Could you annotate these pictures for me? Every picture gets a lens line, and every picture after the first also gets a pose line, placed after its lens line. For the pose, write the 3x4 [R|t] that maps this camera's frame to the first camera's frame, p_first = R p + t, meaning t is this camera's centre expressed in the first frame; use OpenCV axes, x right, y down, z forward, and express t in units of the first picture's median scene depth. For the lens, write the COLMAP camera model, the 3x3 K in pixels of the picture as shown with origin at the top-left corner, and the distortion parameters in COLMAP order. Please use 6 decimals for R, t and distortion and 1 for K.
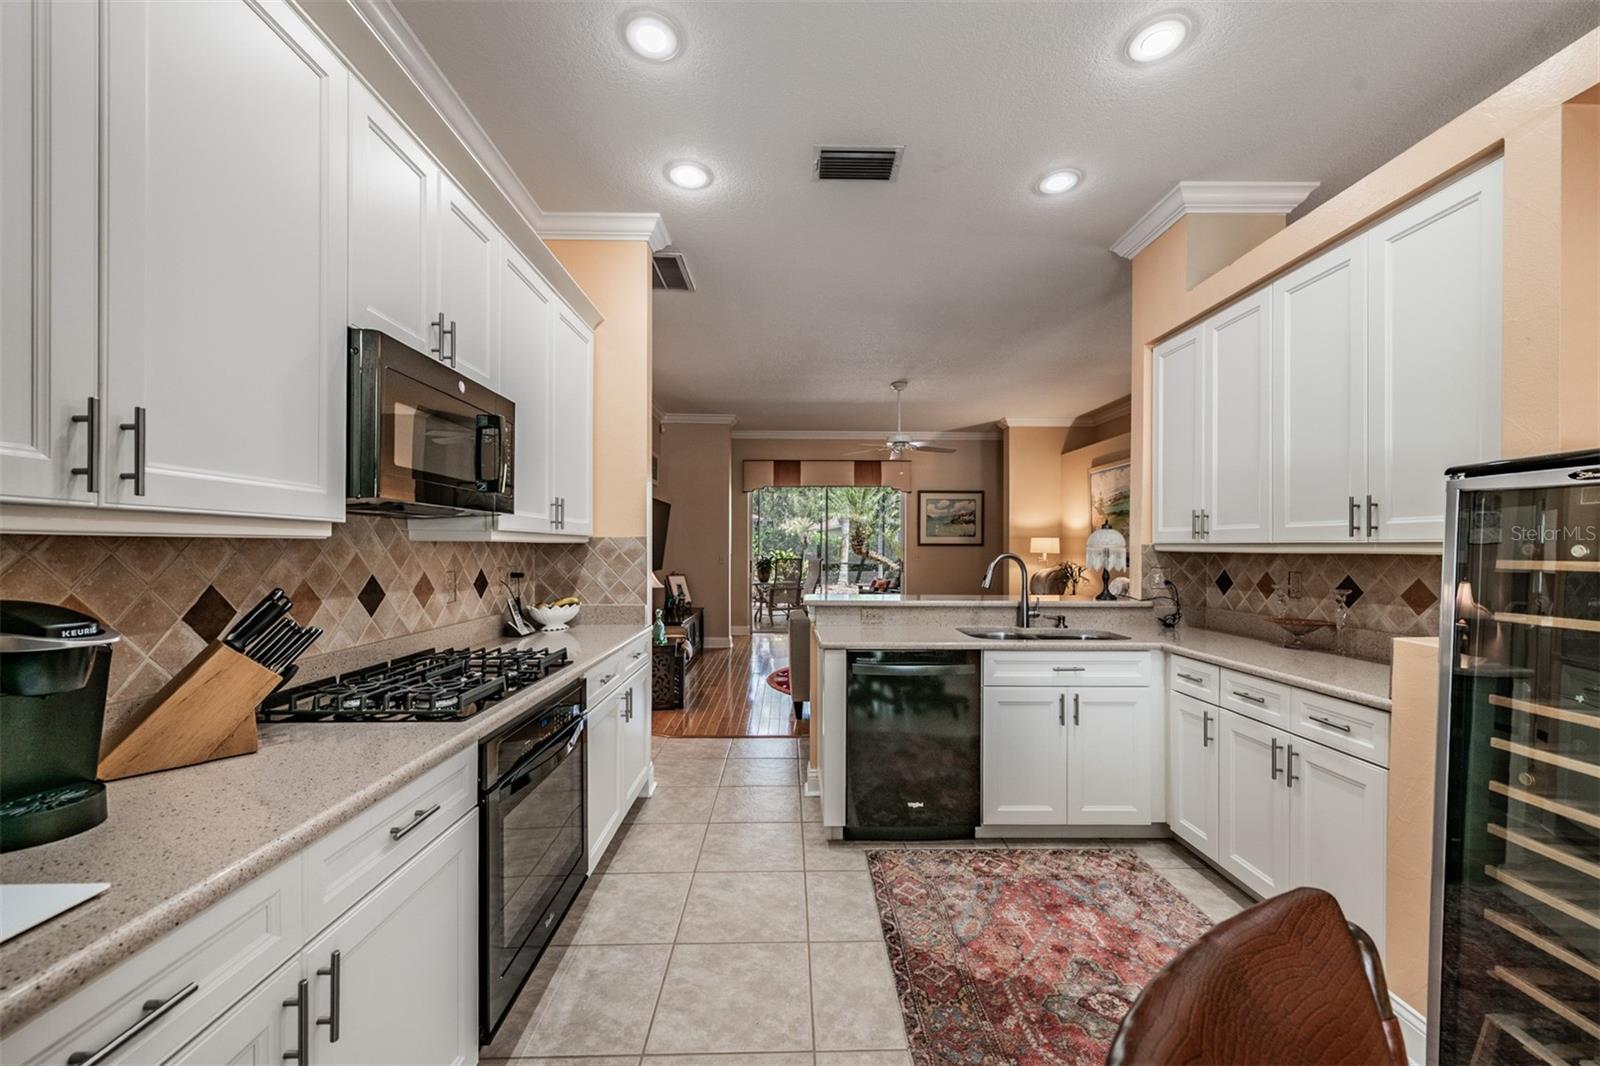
lens RADIAL K [[648.9, 0, 796.3], [0, 648.9, 547.0], [0, 0, 1]] dist [0.014562, -0.006989]
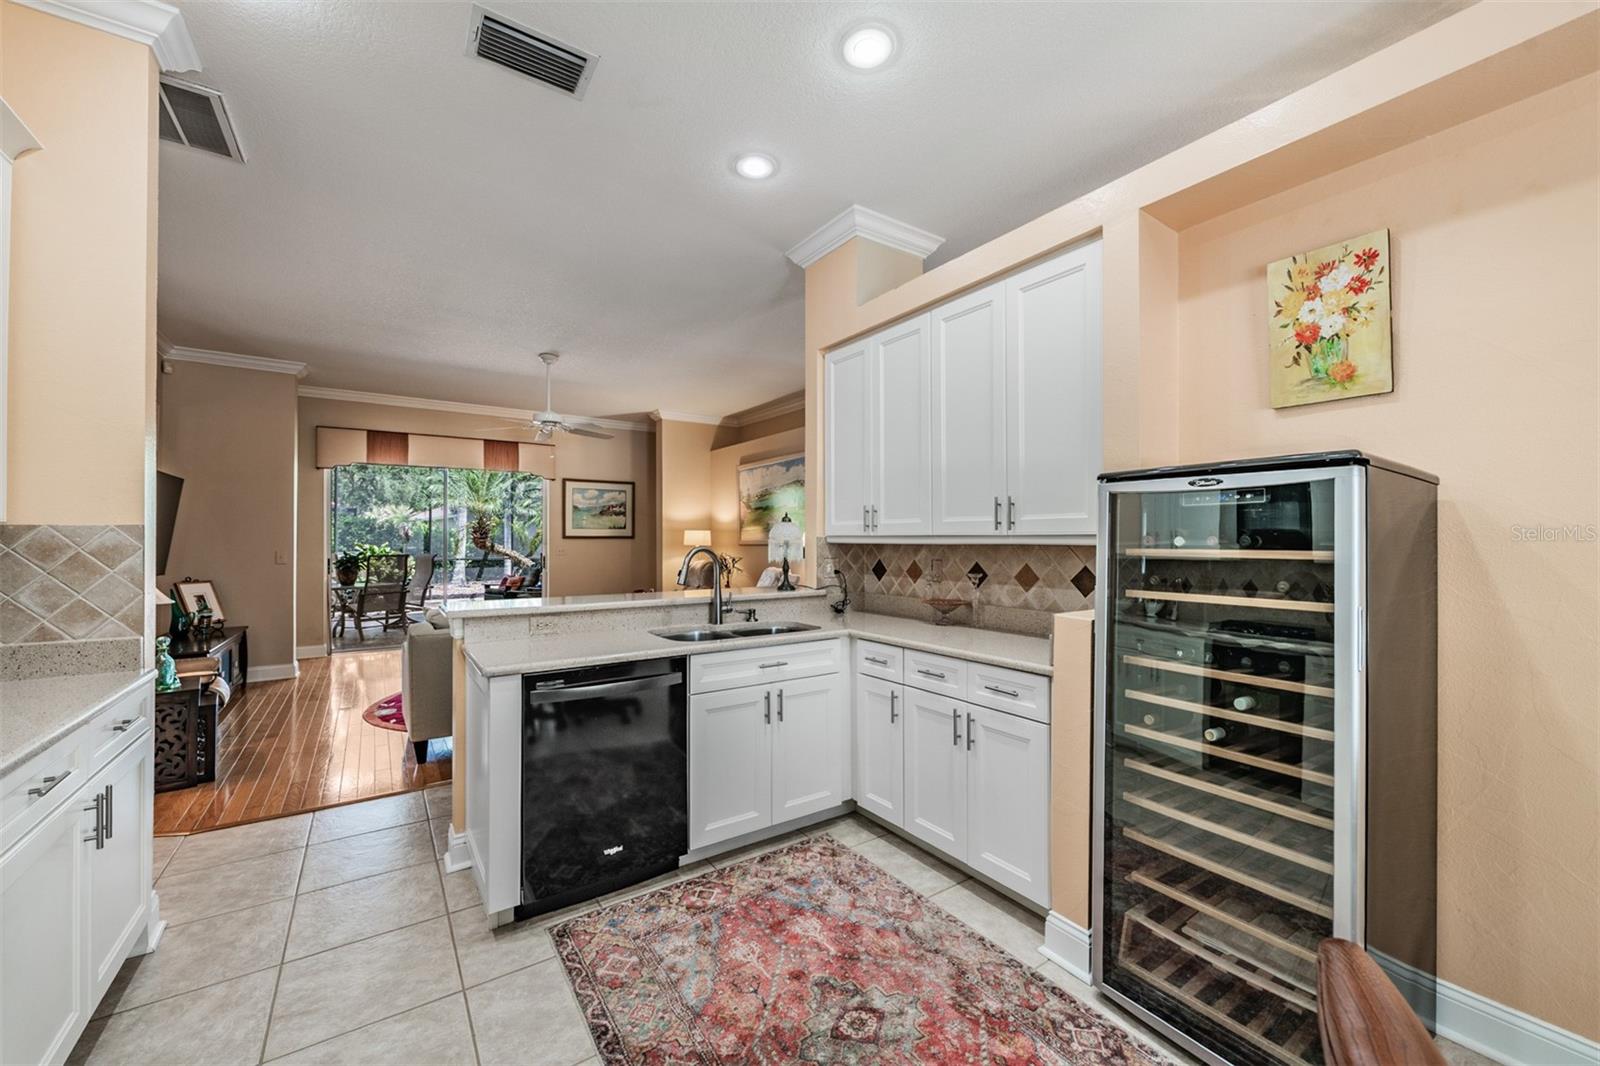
lens RADIAL K [[631.2, 0, 829.1], [0, 631.2, 534.1], [0, 0, 1]] dist [0.009983, -0.005058]
pose [[0.818876, 0.001232, 0.573969, -0.051824], [0.003571, 0.999967, -0.007241, -0.000902], [-0.573959, 0.007979, 0.818845, 0.163880]]
